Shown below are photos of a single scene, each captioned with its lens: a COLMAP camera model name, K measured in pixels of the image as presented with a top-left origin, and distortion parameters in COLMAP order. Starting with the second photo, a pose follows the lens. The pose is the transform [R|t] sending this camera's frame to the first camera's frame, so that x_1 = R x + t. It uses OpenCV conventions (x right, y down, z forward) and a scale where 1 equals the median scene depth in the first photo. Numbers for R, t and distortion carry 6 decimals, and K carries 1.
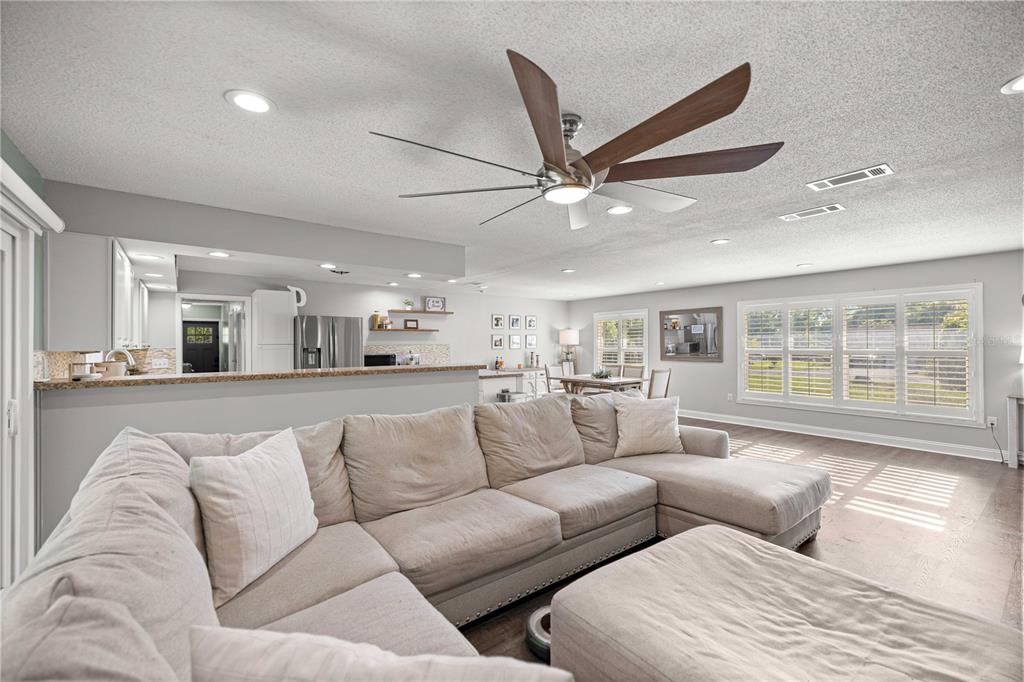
lens RADIAL K [[436.3, 0, 514.7], [0, 436.3, 343.8], [0, 0, 1]] dist [-0.002672, -0.000169]
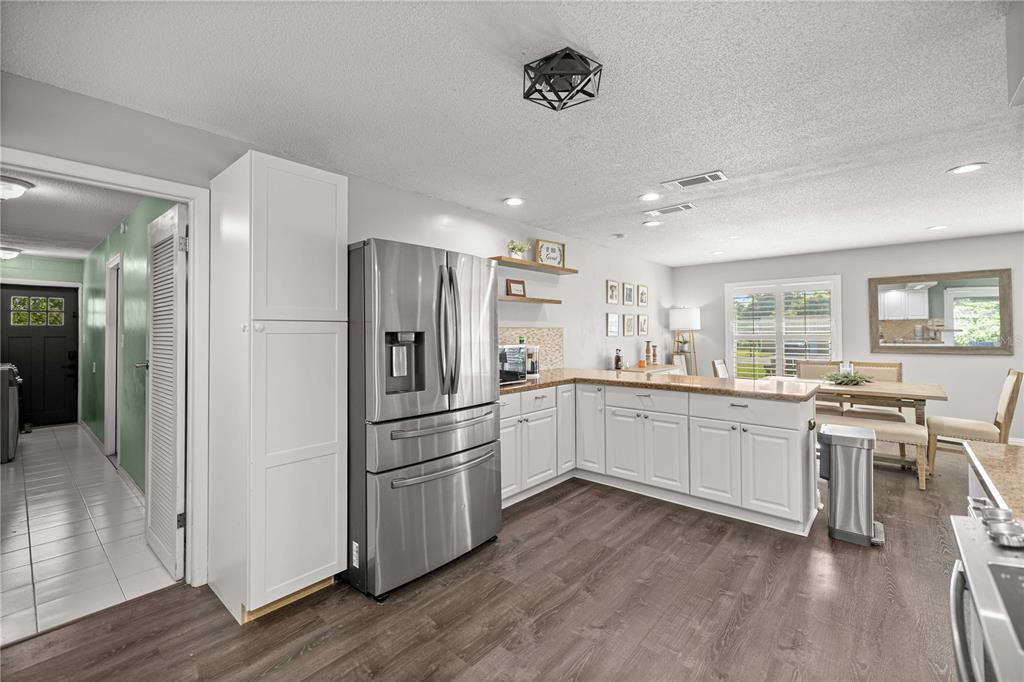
lens RADIAL K [[436.3, 0, 509.5], [0, 436.3, 330.8], [0, 0, 1]] dist [-0.002672, -0.000169]
pose [[0.980338, 0.000250, 0.197323, -0.336840], [0.000480, 0.999993, -0.003655, 0.007455], [-0.197323, 0.003678, 0.980332, 0.468804]]
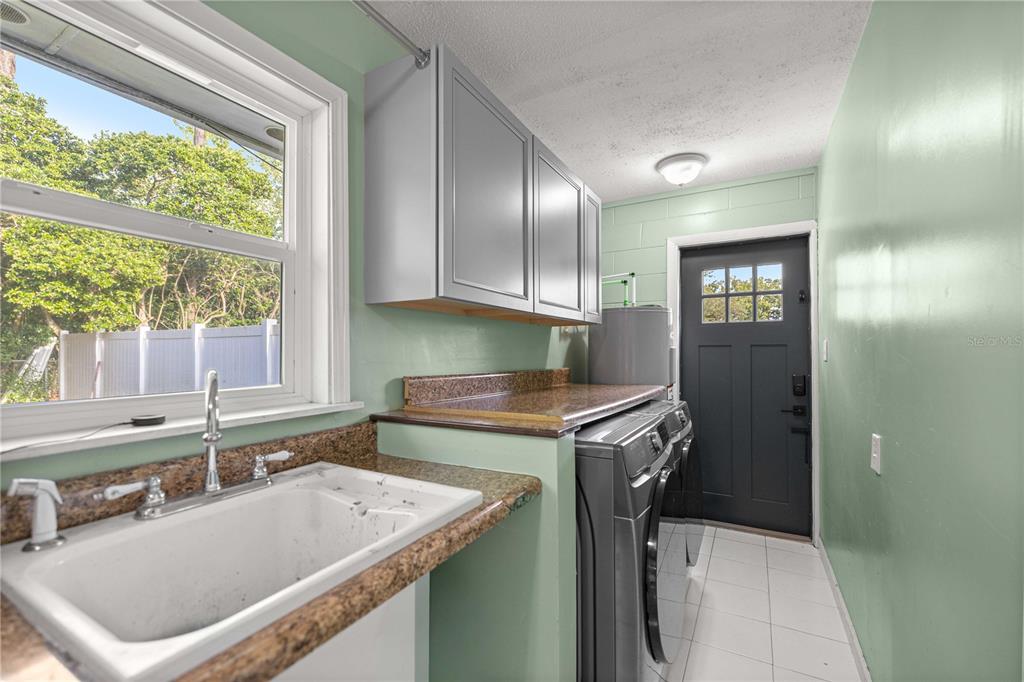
lens RADIAL K [[436.3, 0, 511.6], [0, 436.3, 340.2], [0, 0, 1]] dist [-0.002672, -0.000169]
pose [[0.407904, -0.010977, -0.912959, -0.703043], [0.009496, 0.999925, -0.007780, 0.010887], [0.912975, -0.005496, 0.407978, 1.000832]]
